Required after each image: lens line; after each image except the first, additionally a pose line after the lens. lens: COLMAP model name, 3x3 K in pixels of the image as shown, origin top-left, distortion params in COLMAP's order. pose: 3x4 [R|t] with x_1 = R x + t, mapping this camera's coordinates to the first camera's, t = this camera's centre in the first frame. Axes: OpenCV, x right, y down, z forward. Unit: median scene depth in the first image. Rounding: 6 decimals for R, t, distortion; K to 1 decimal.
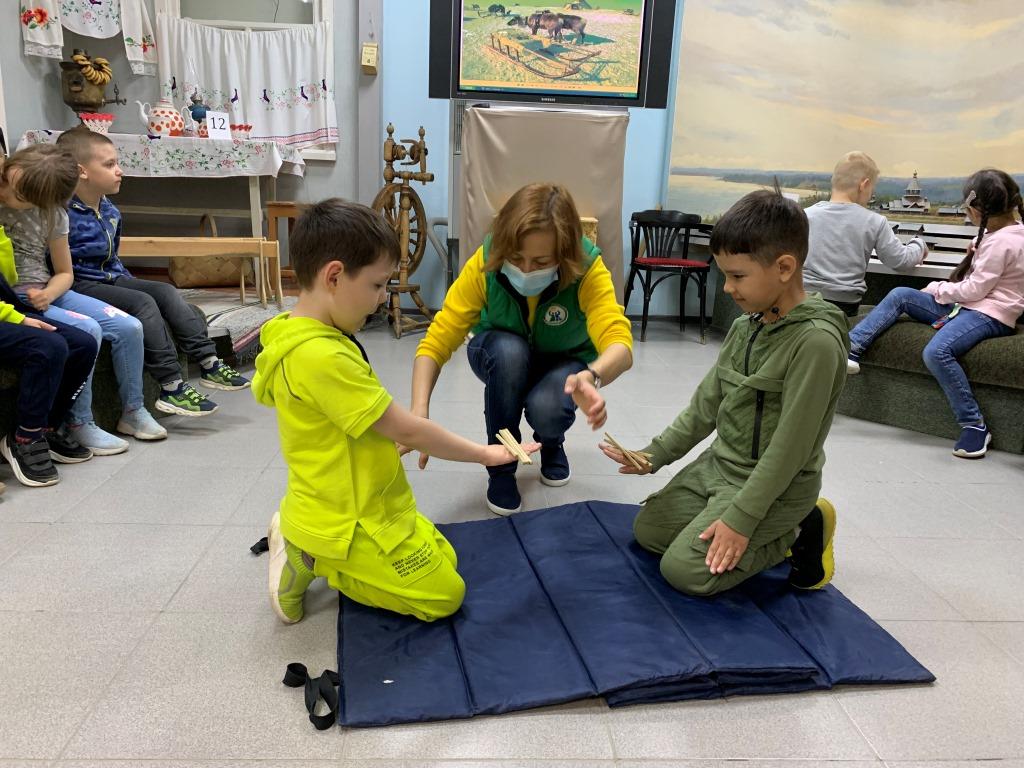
lens RADIAL K [[804.2, 0, 512.0], [0, 804.2, 384.0], [0, 0, 1]] dist [0.002408, 0.004401]
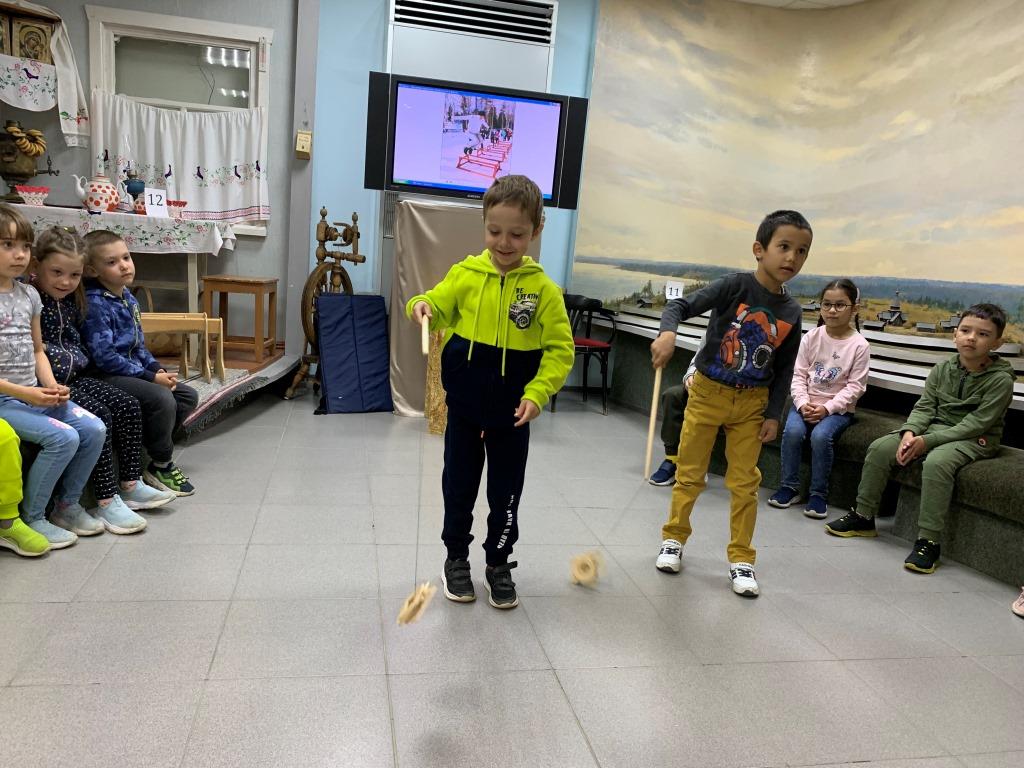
lens RADIAL K [[826.1, 0, 512.0], [0, 826.1, 384.0], [0, 0, 1]] dist [0.051903, -0.040476]
pose [[0.985759, 0.015525, 0.167449, -0.085502], [-0.007608, 0.998827, -0.047823, -0.037502], [-0.167995, 0.045868, 0.984720, -0.118544]]
